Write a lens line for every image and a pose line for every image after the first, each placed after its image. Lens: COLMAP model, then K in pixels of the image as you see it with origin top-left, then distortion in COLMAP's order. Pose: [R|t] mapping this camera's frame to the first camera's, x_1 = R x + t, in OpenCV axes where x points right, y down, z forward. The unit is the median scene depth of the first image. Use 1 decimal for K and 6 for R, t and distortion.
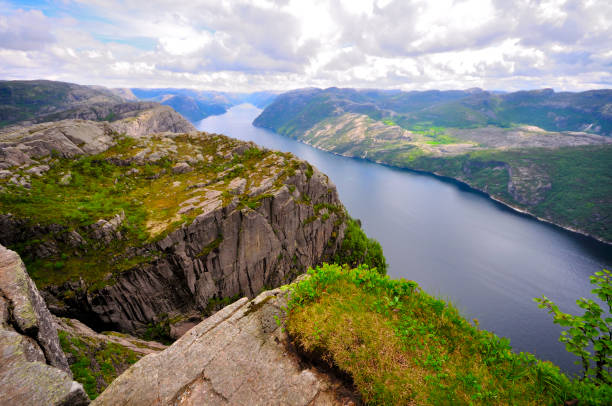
lens RADIAL K [[216.5, 0, 293.9], [0, 216.5, 200.1], [0, 0, 1]] dist [-0.004216, -0.001445]
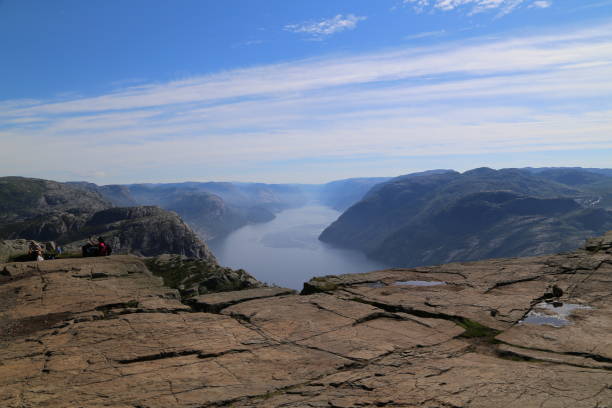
lens RADIAL K [[489.1, 0, 306.0], [0, 489.1, 200.0], [0, 0, 1]] dist [-0.078088, 0.041277]
pose [[0.961219, -0.030706, -0.274073, 0.151884], [-0.081748, 0.917397, -0.389487, 0.029608], [0.263393, 0.396787, 0.879309, -0.105866]]
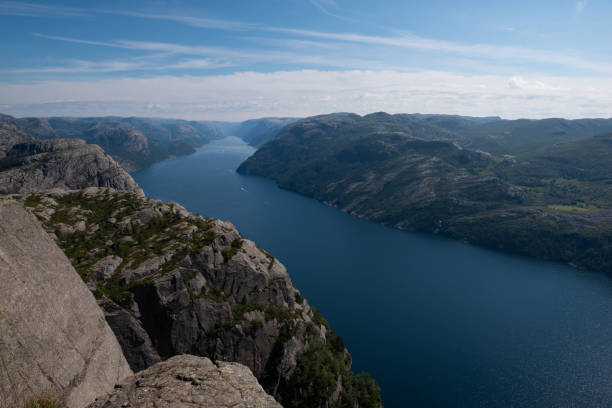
lens RADIAL K [[423.2, 0, 305.6], [0, 423.2, 203.1], [0, 0, 1]] dist [-0.048226, -0.010575]
pose [[0.996895, 0.007016, -0.078429, 0.120057], [-0.026916, 0.966389, -0.255673, 0.014911], [0.073999, 0.256990, 0.963577, -0.068747]]
